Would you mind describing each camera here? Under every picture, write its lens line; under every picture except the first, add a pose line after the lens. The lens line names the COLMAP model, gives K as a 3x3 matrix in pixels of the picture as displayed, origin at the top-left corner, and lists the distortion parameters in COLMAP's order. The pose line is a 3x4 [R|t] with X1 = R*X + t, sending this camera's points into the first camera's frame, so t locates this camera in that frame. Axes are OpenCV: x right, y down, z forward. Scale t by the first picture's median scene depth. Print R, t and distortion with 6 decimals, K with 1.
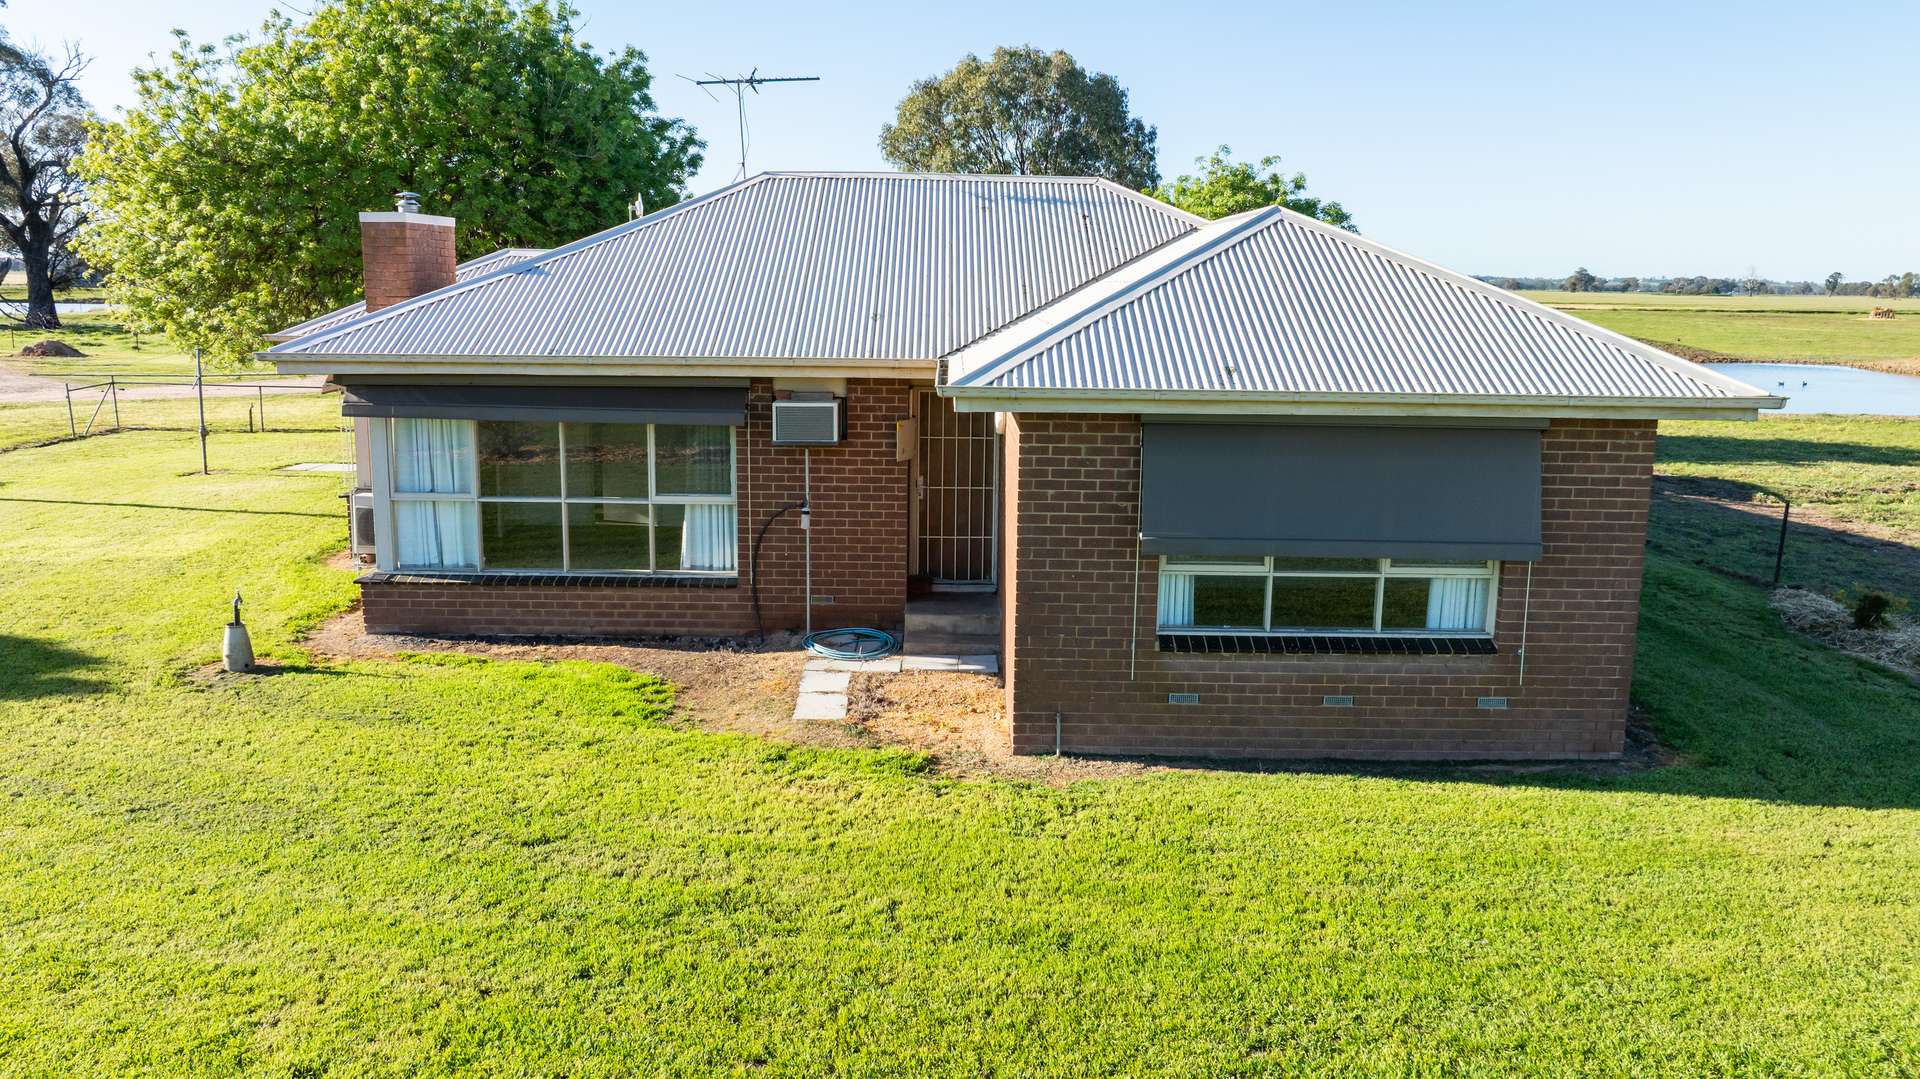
lens RADIAL K [[1354.3, 0, 959.2], [0, 1354.3, 535.3], [0, 0, 1]] dist [-0.042444, 0.000196]
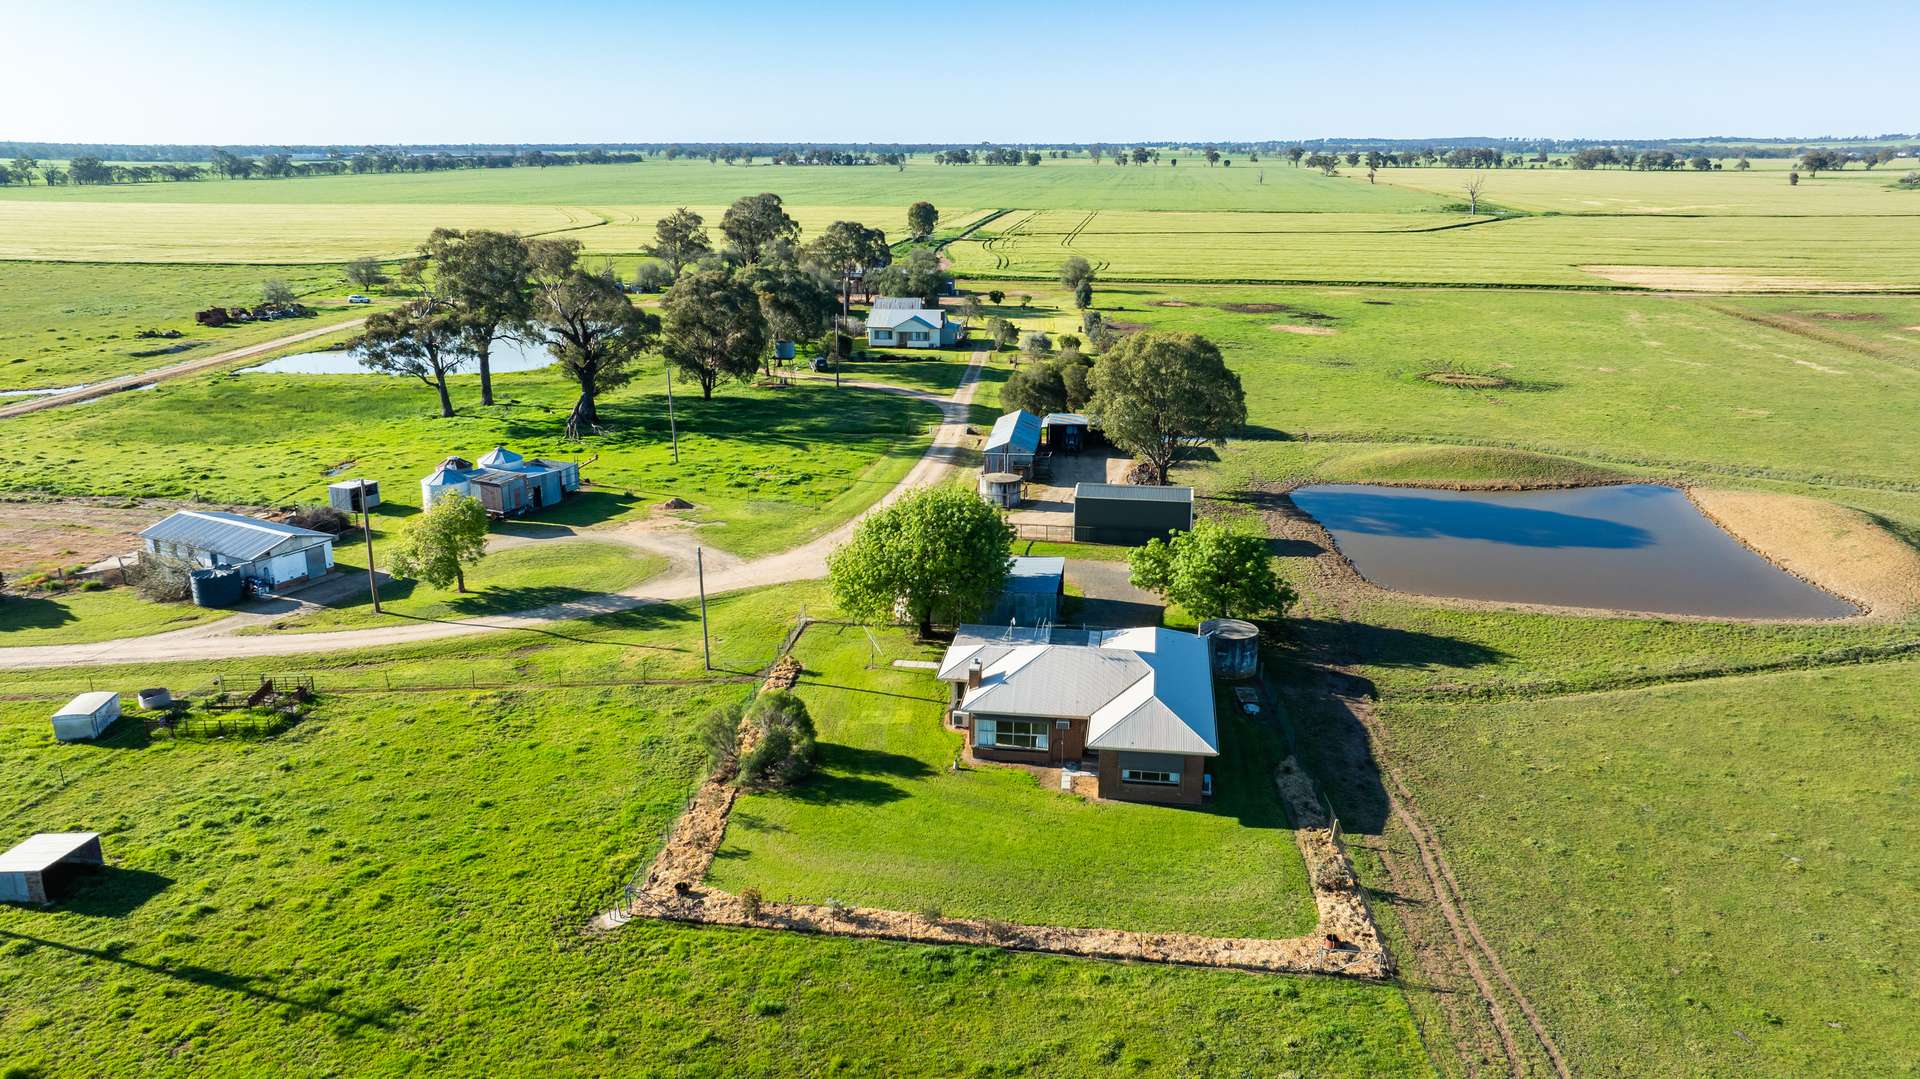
lens RADIAL K [[1354.3, 0, 957.8], [0, 1354.3, 542.6], [0, 0, 1]] dist [-0.042444, 0.000196]
pose [[0.988927, 0.039788, -0.142966, 0.216922], [-0.022147, 0.992169, 0.122923, -1.535751], [0.146738, -0.118395, 0.982064, -4.423705]]
